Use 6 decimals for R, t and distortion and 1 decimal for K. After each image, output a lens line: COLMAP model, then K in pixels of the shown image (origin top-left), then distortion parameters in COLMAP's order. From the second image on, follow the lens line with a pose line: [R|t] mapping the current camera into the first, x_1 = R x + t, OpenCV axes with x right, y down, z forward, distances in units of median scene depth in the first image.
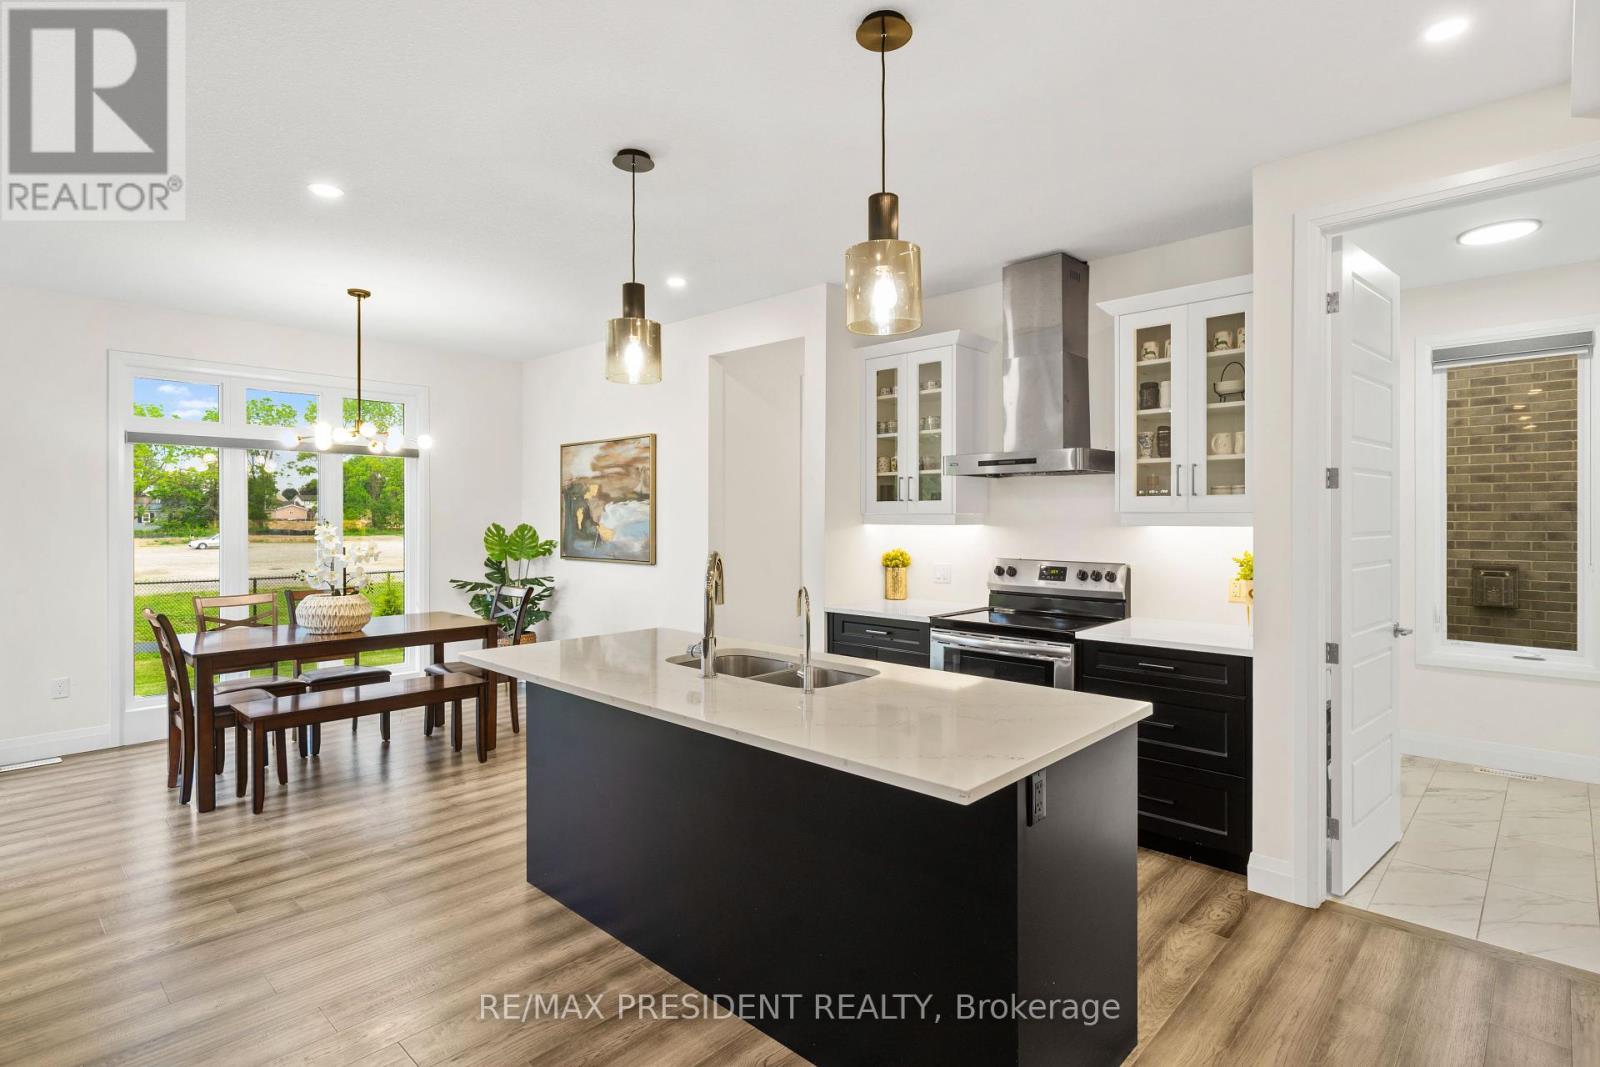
lens RADIAL K [[795.1, 0, 799.0], [0, 795.1, 521.9], [0, 0, 1]] dist [-0.001208, 0.000587]
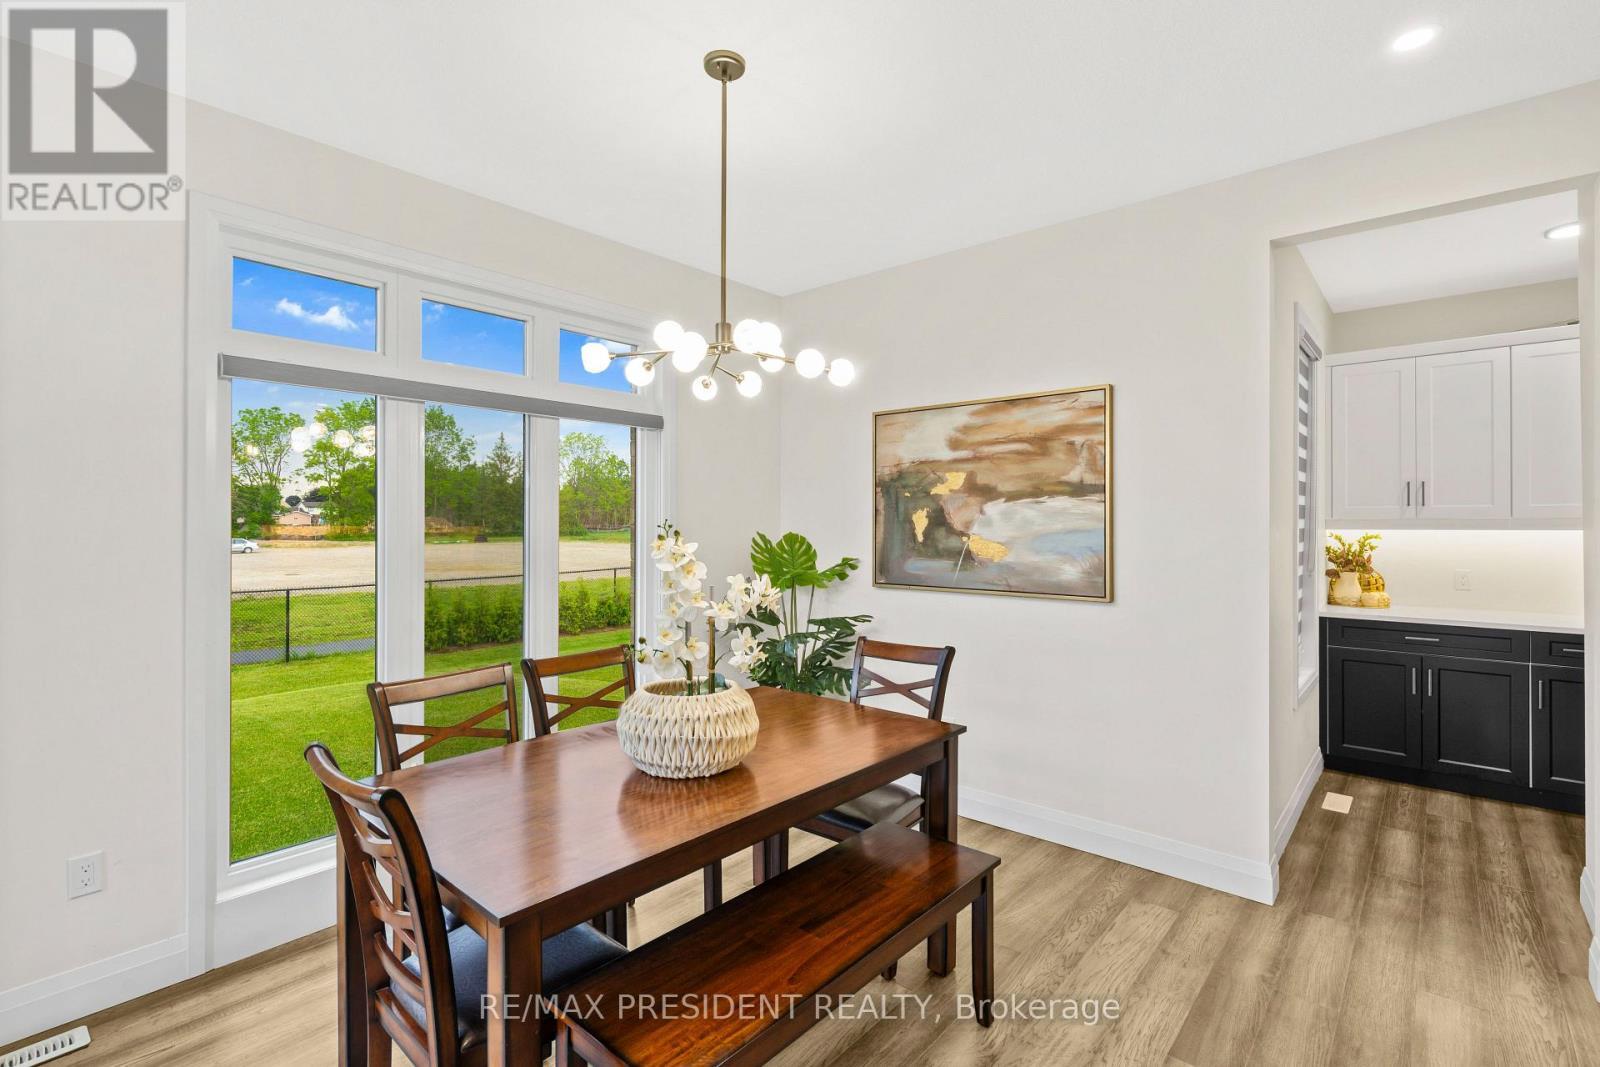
lens RADIAL K [[740.2, 0, 814.2], [0, 740.2, 523.4], [0, 0, 1]] dist [-0.002711, -0.000345]
pose [[0.999053, 0.000188, 0.043510, -0.413716], [0.000051, 0.999985, -0.005475, -0.002645], [-0.043511, 0.005472, 0.999038, 0.433668]]
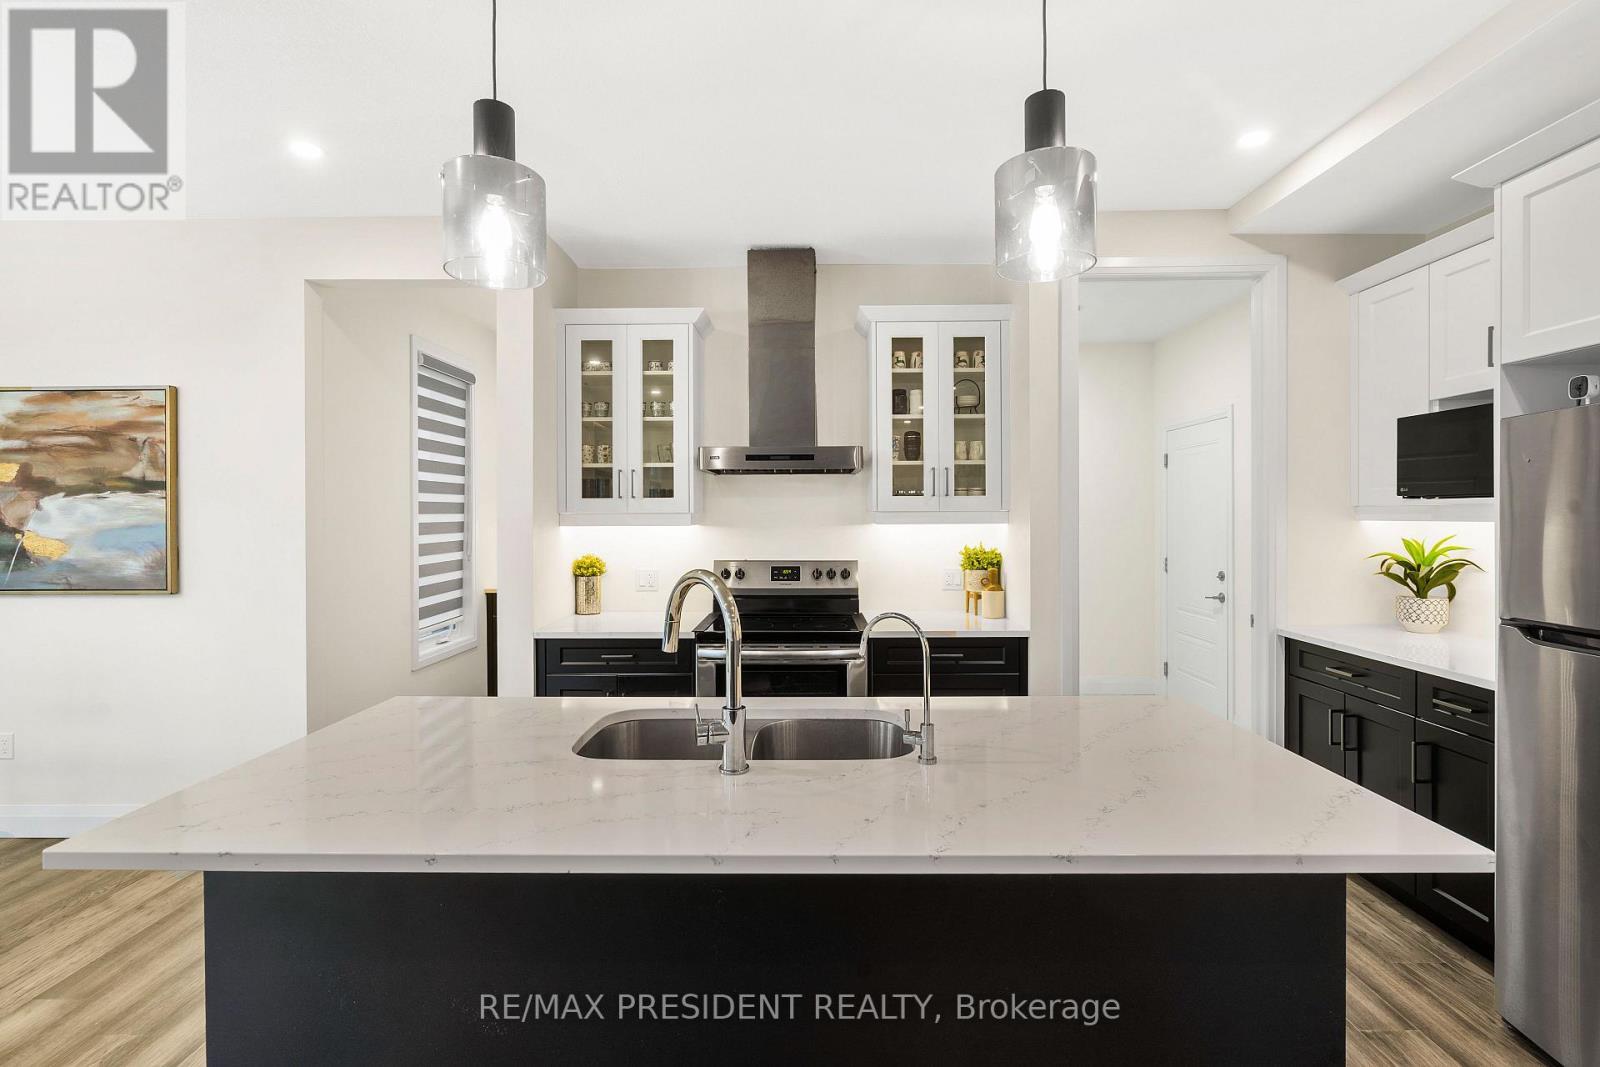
lens RADIAL K [[730.3, 0, 800.6], [0, 730.3, 521.5], [0, 0, 1]] dist [-0.000895, -0.000050]
pose [[0.737570, -0.007388, 0.675230, -0.198971], [0.007575, 0.999968, 0.002666, -0.001294], [-0.675228, 0.003148, 0.737603, 0.229944]]
